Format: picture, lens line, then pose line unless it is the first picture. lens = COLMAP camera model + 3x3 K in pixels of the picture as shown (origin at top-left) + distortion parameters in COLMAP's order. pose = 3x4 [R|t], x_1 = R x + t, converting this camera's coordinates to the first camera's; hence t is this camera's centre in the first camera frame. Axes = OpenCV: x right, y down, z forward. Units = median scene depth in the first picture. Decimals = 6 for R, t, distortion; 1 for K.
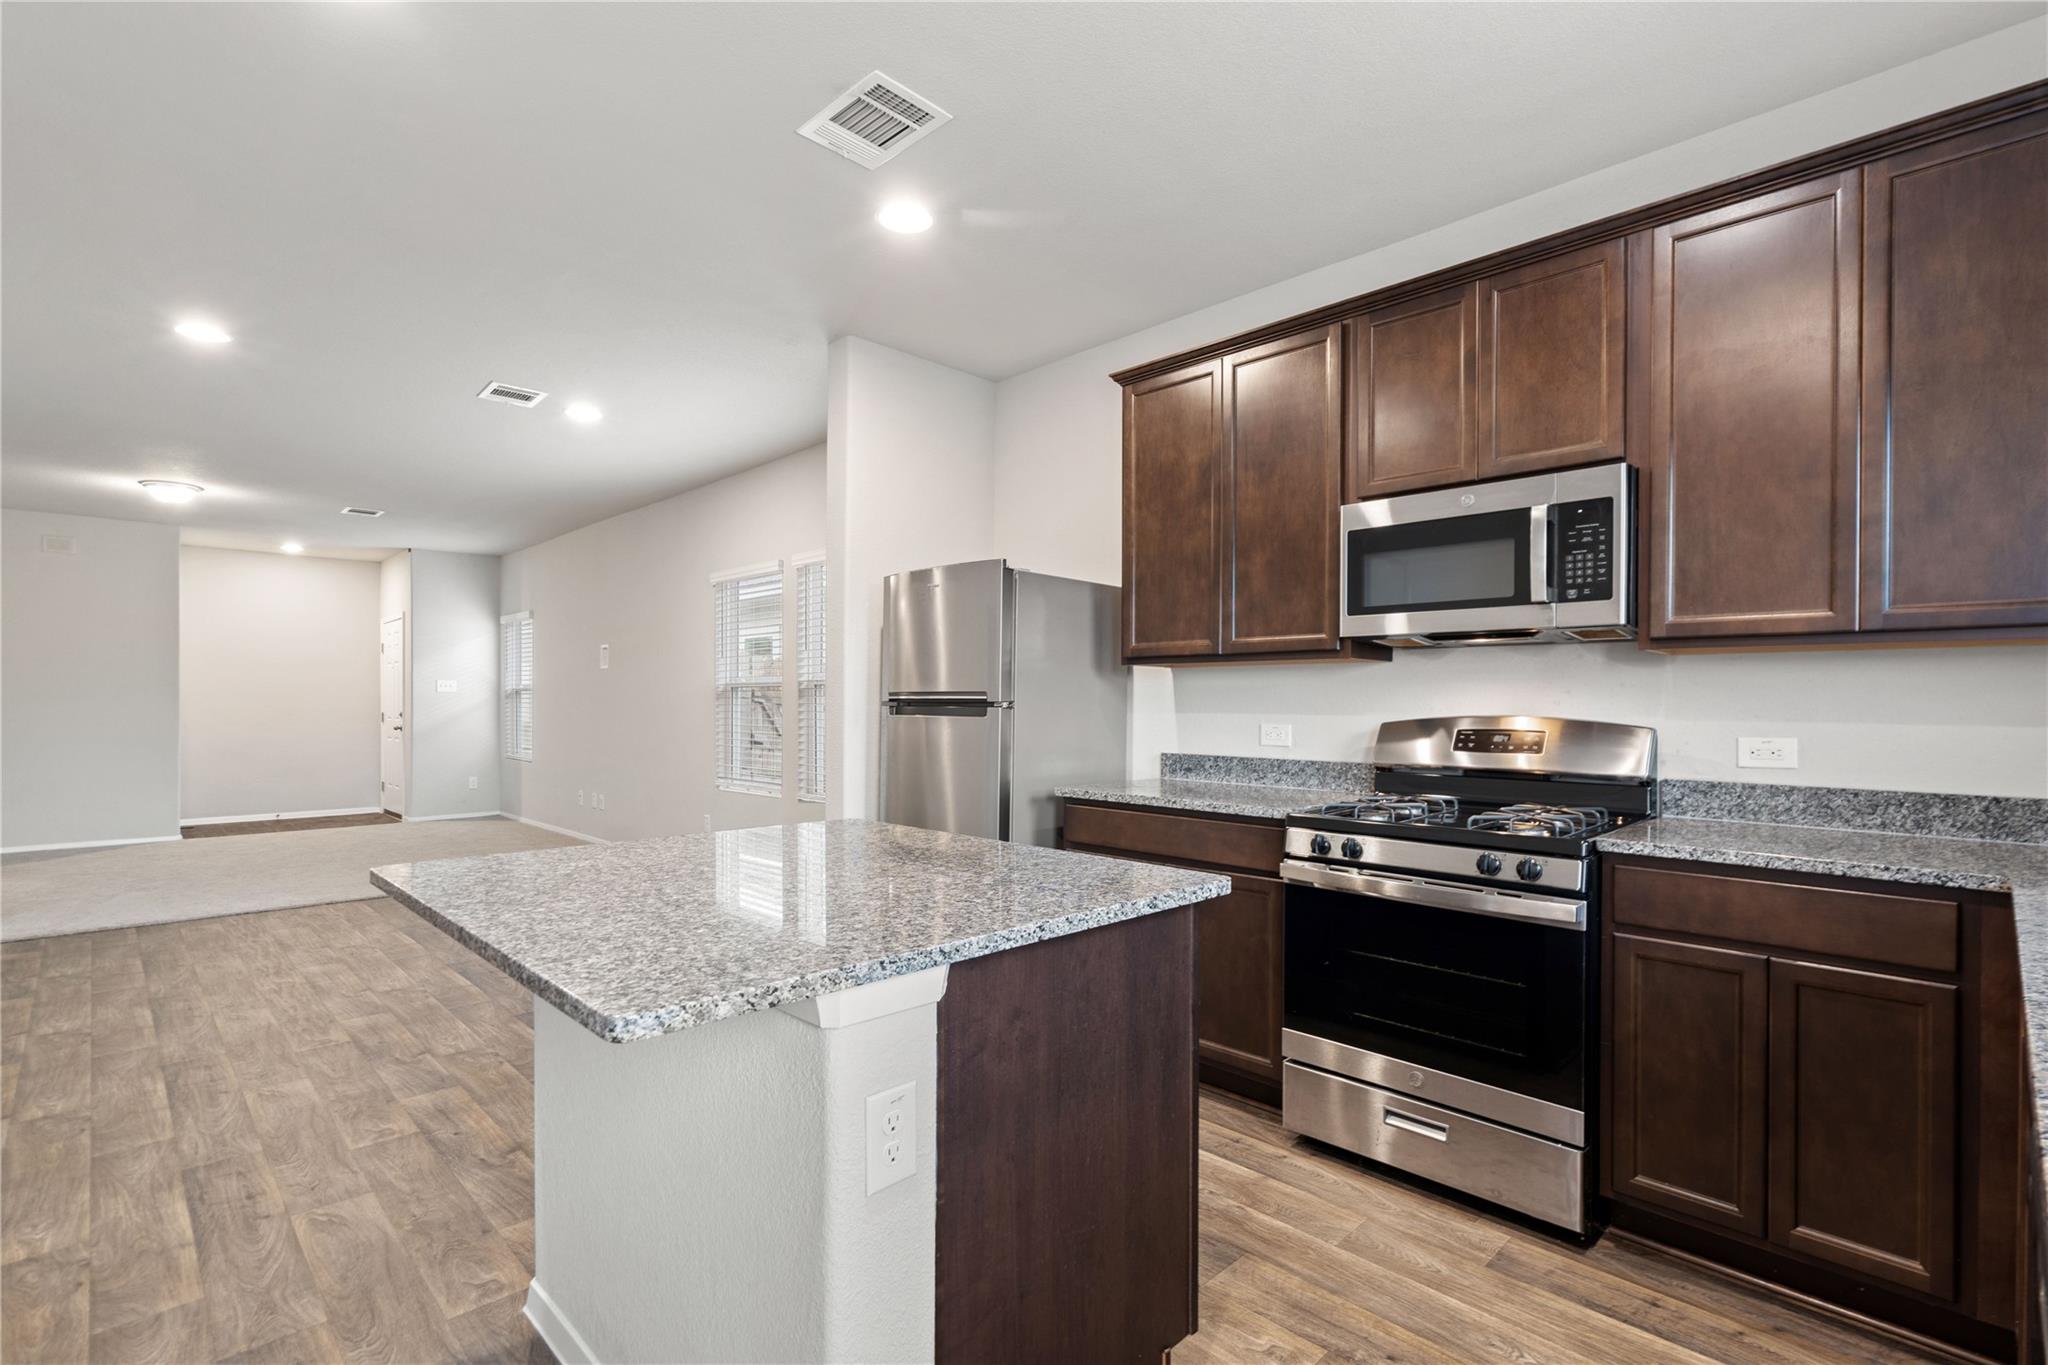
lens RADIAL K [[948.0, 0, 1040.1], [0, 948.0, 702.2], [0, 0, 1]] dist [-0.002176, 0.001641]
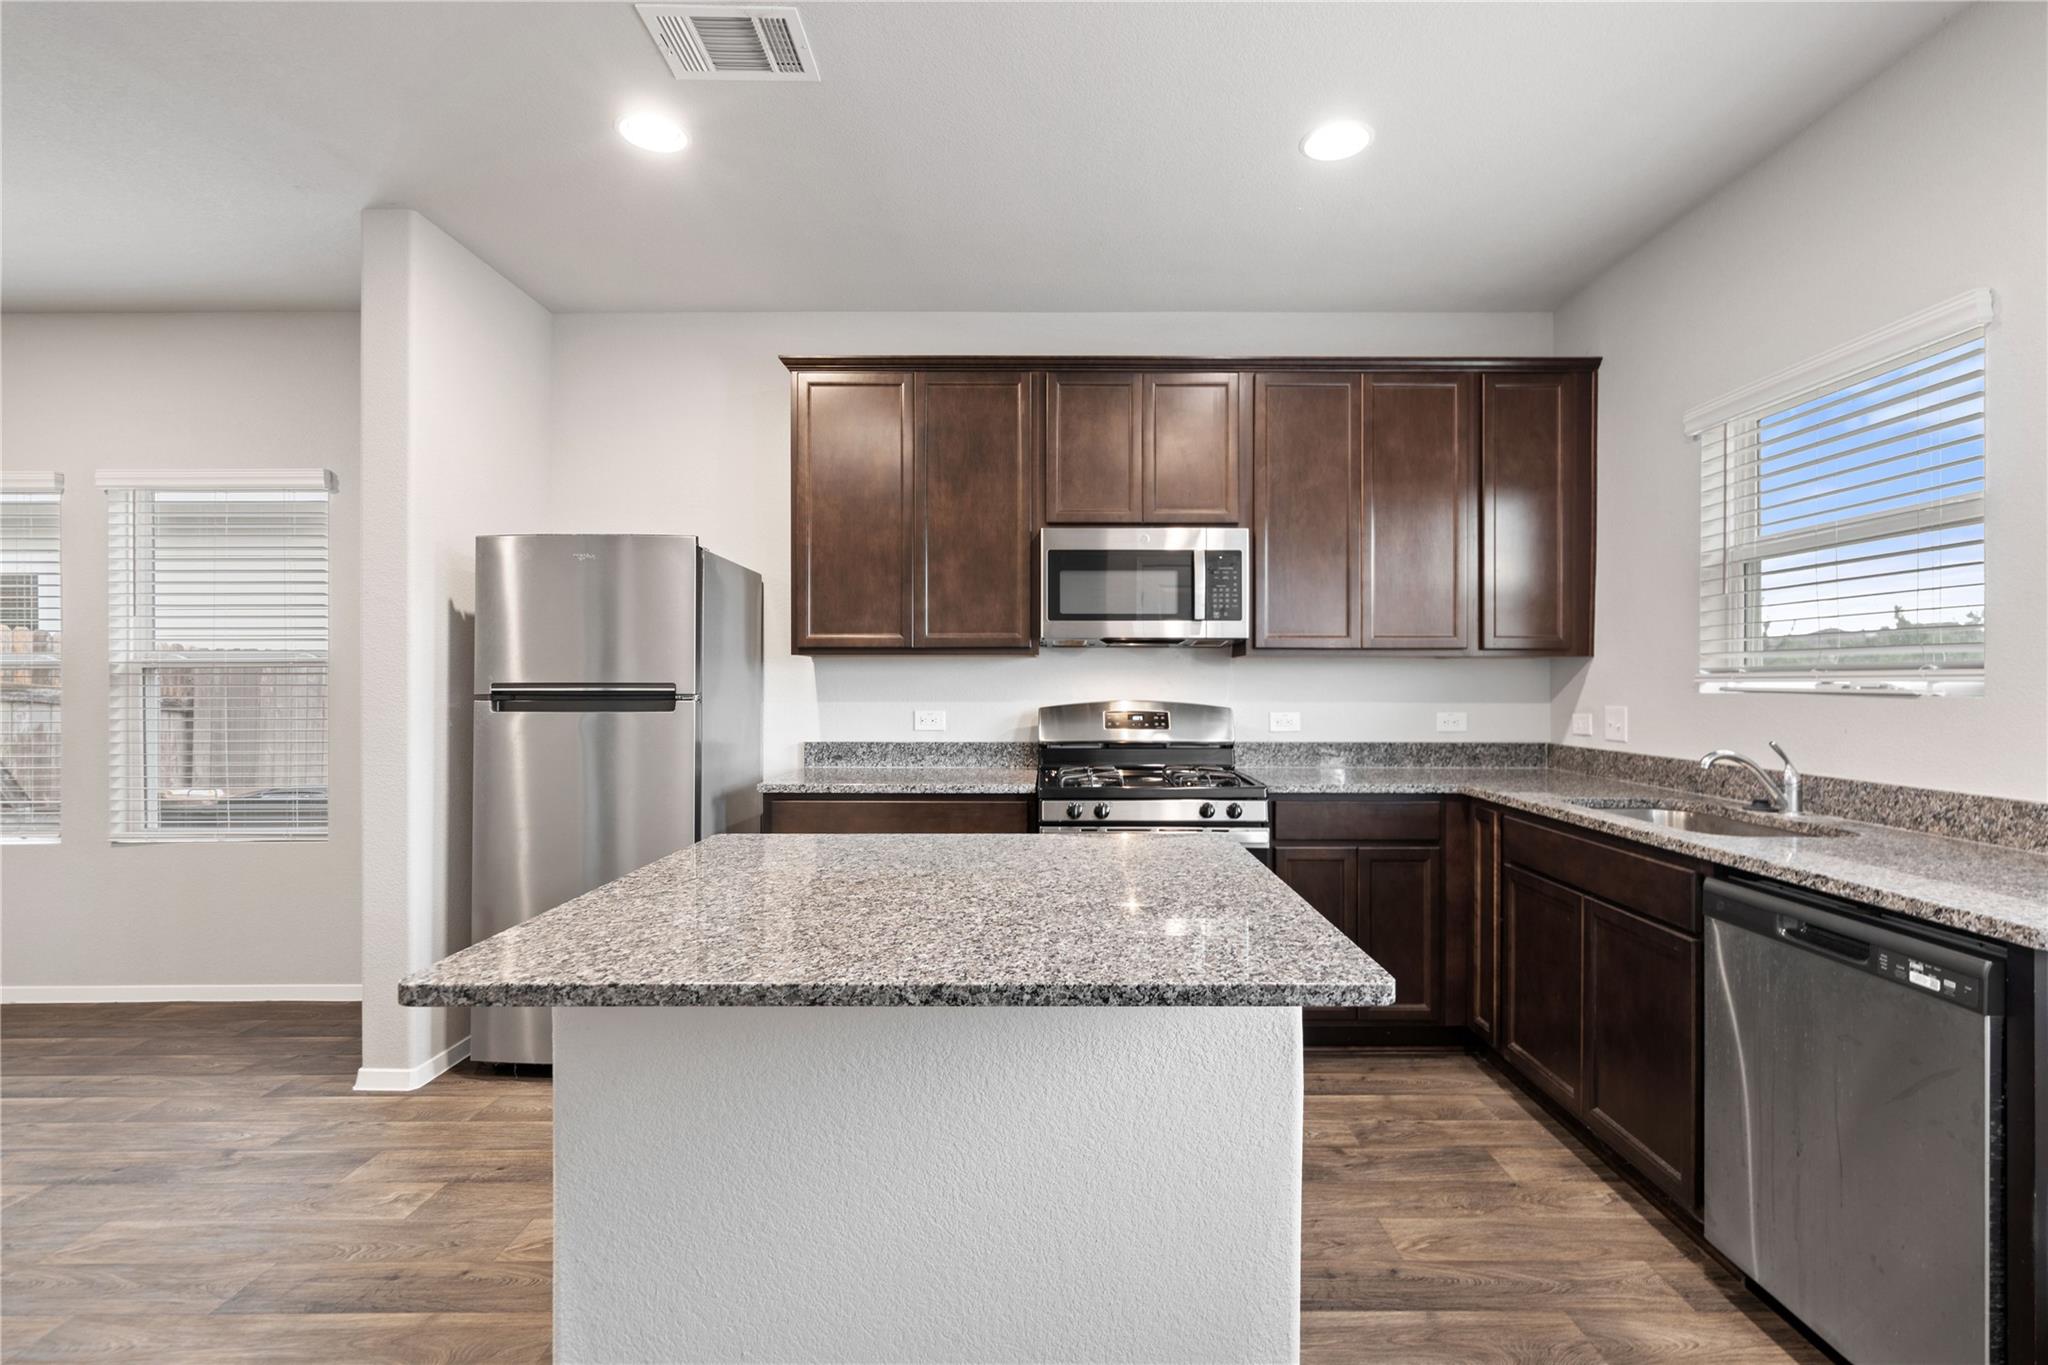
lens RADIAL K [[938.3, 0, 1051.8], [0, 938.3, 679.4], [0, 0, 1]] dist [-0.004275, 0.002588]
pose [[0.704349, -0.002364, 0.709850, -0.459997], [0.003608, 0.999993, -0.000249, -0.013824], [-0.709845, 0.002736, 0.704353, 0.139197]]
